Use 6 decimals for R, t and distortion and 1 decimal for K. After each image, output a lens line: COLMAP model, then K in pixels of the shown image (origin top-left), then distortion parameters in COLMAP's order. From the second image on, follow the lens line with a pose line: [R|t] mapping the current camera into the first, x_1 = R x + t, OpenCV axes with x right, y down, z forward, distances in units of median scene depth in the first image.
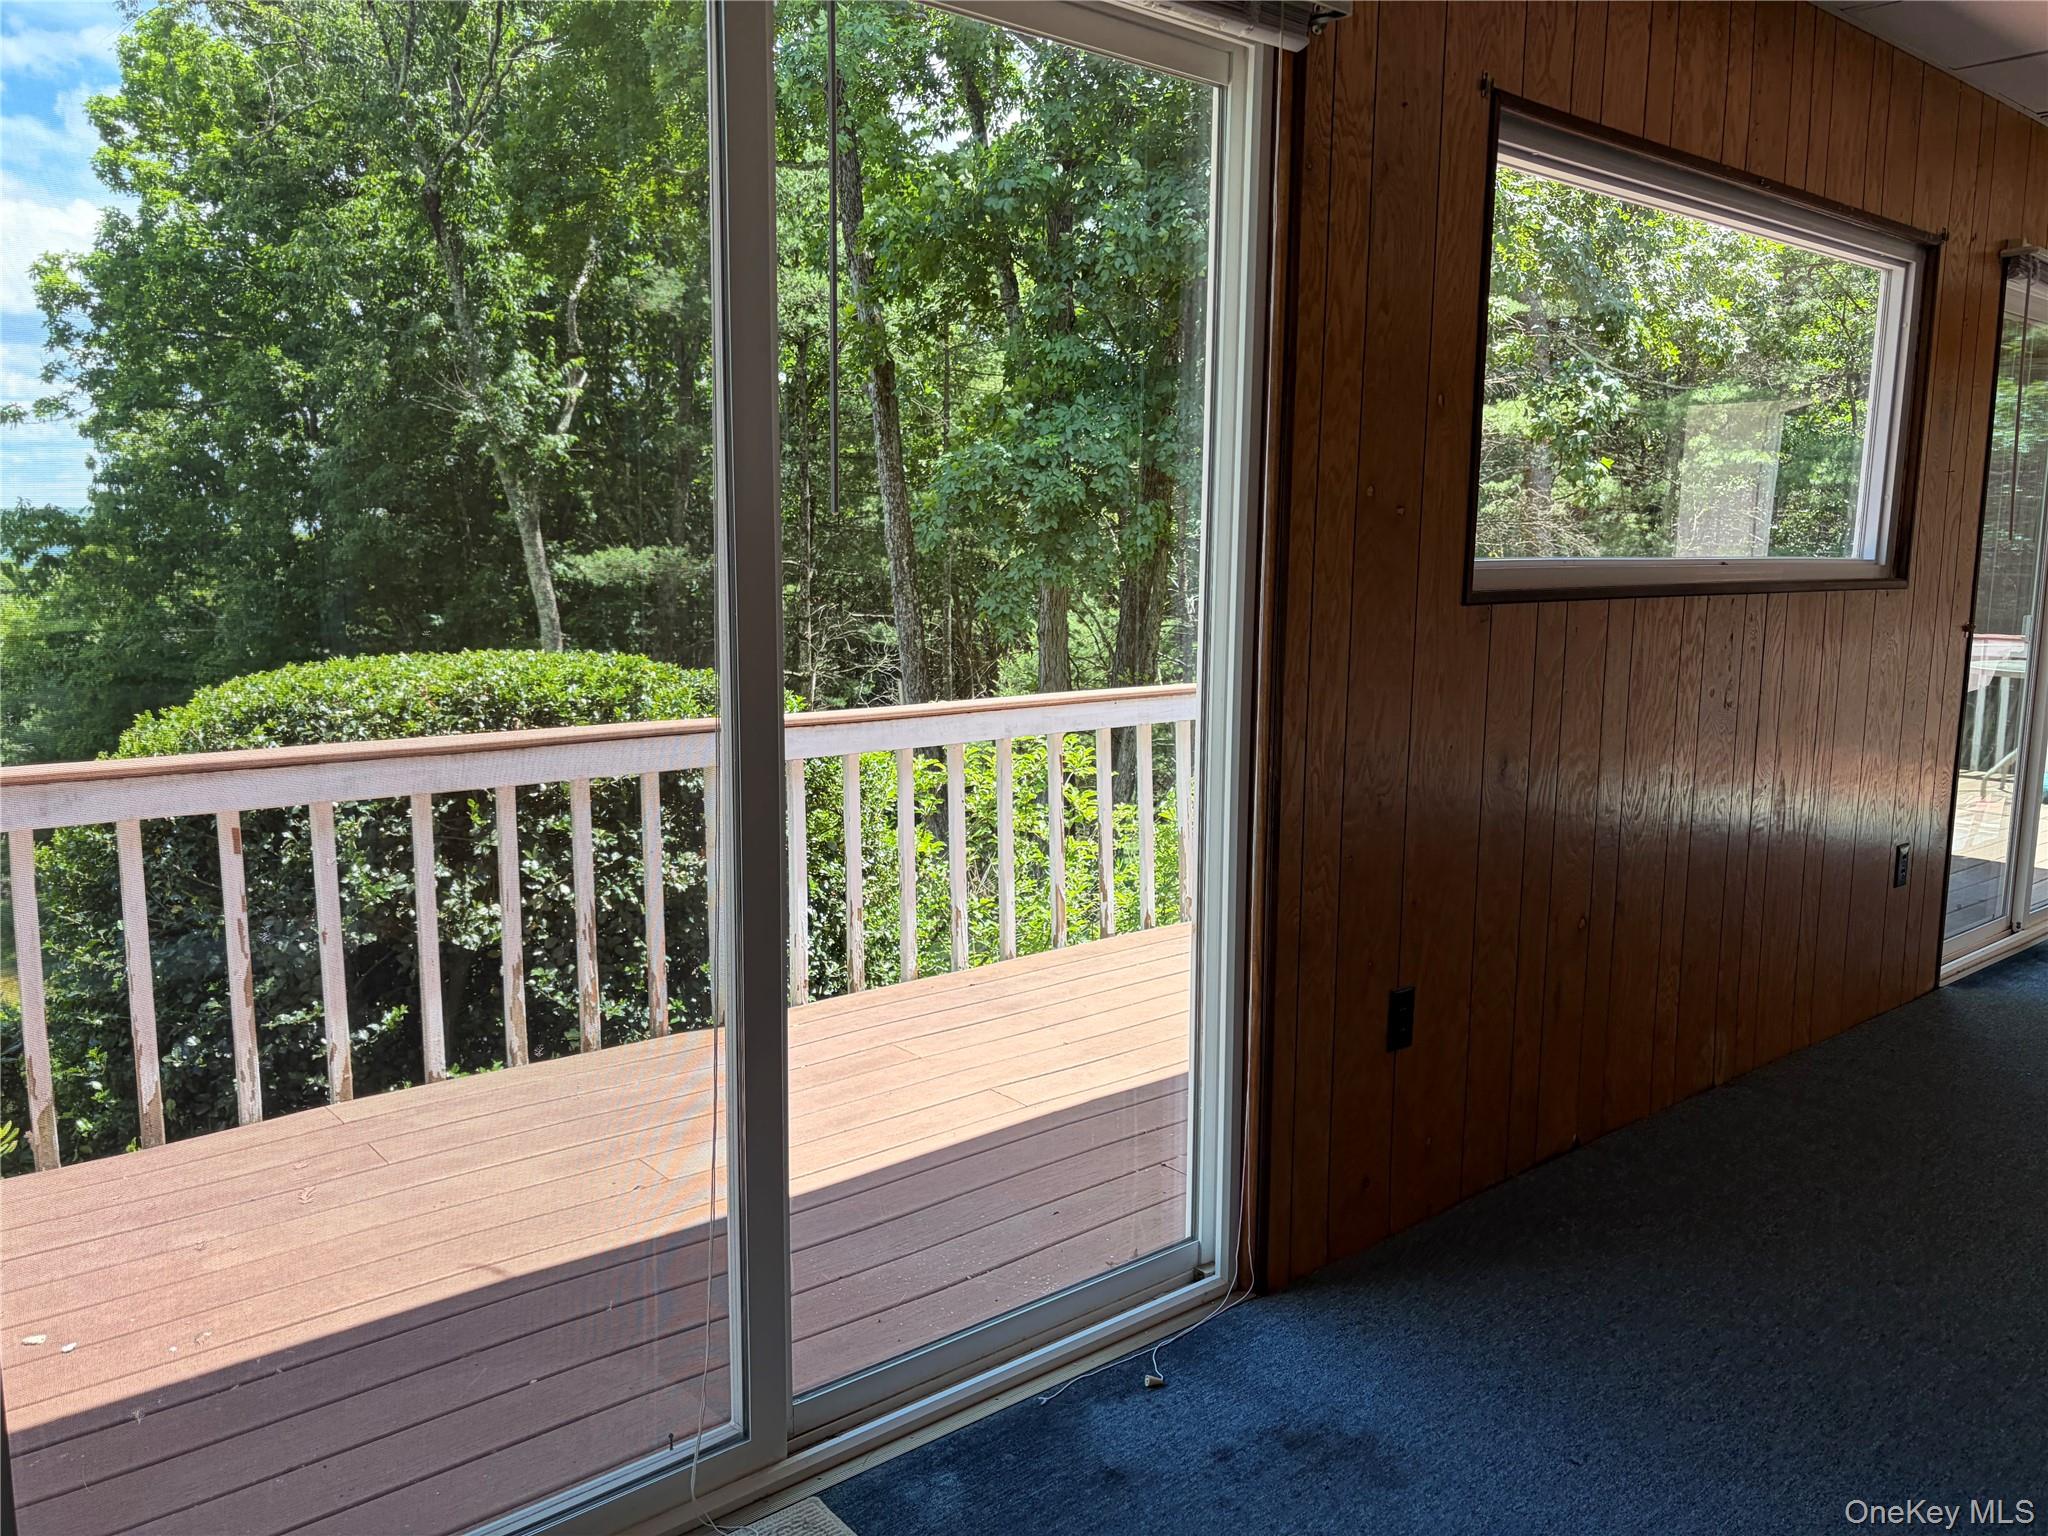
lens RADIAL K [[1548.4, 0, 1026.2], [0, 1548.4, 762.0], [0, 0, 1]] dist [0.023127, -0.016004]
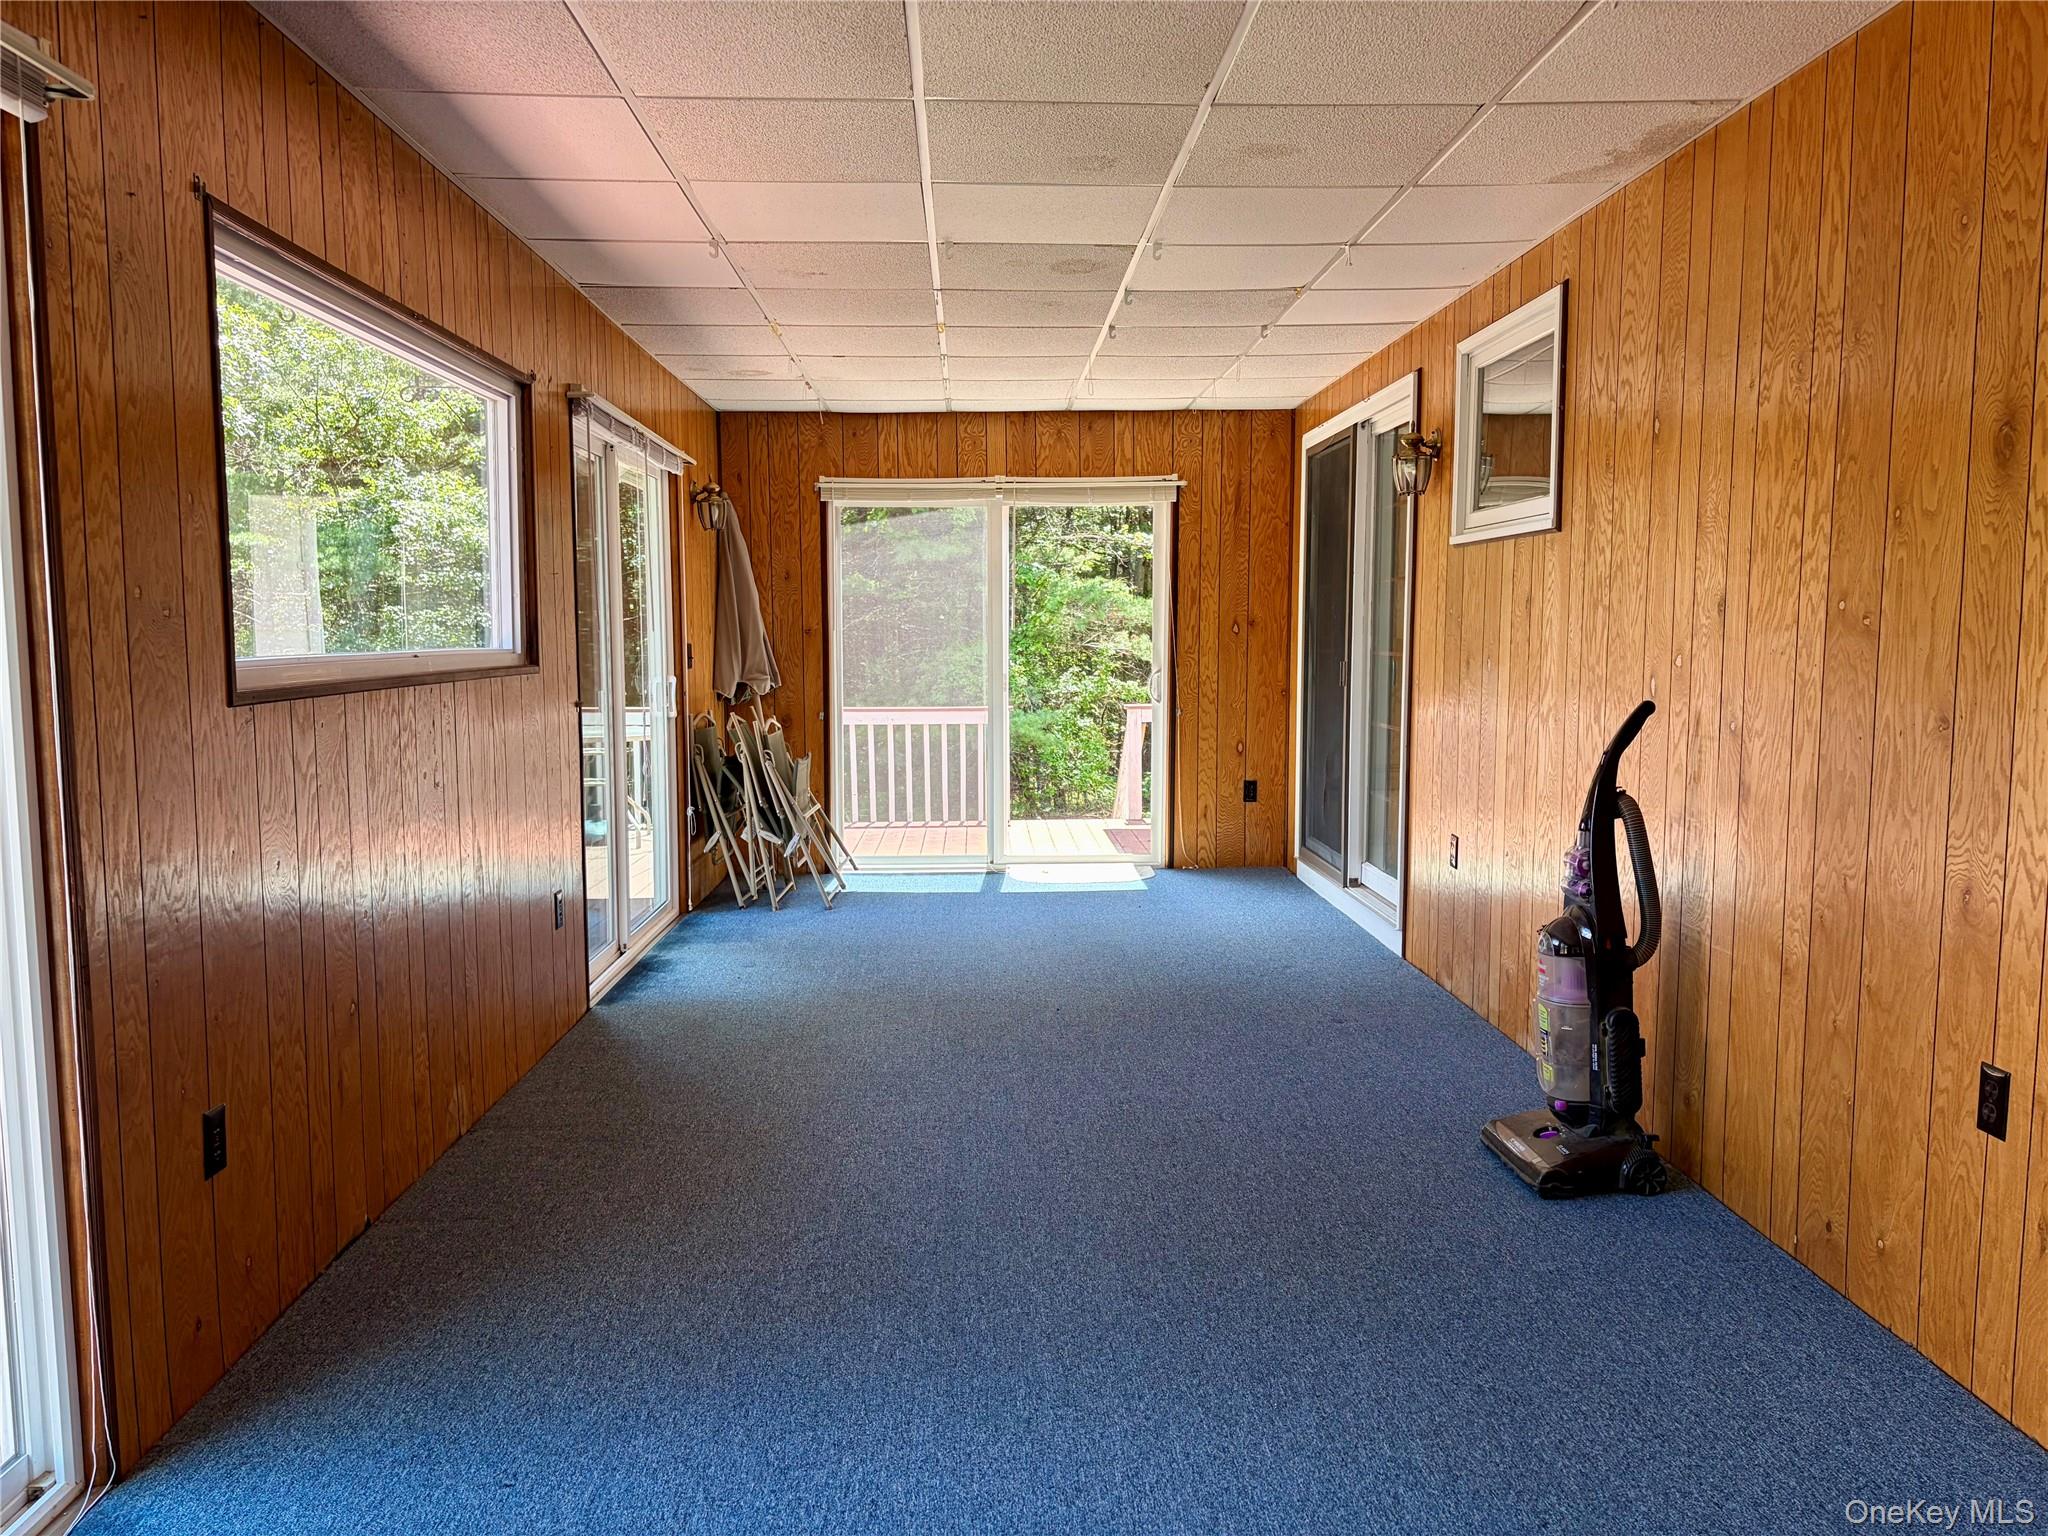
lens RADIAL K [[1548.4, 0, 1025.3], [0, 1548.4, 773.0], [0, 0, 1]] dist [0.023127, -0.016004]
pose [[0.618884, -0.082831, 0.781103, -0.160907], [0.117495, 0.992998, 0.012208, -0.011144], [-0.776645, 0.084220, 0.624283, -0.002312]]
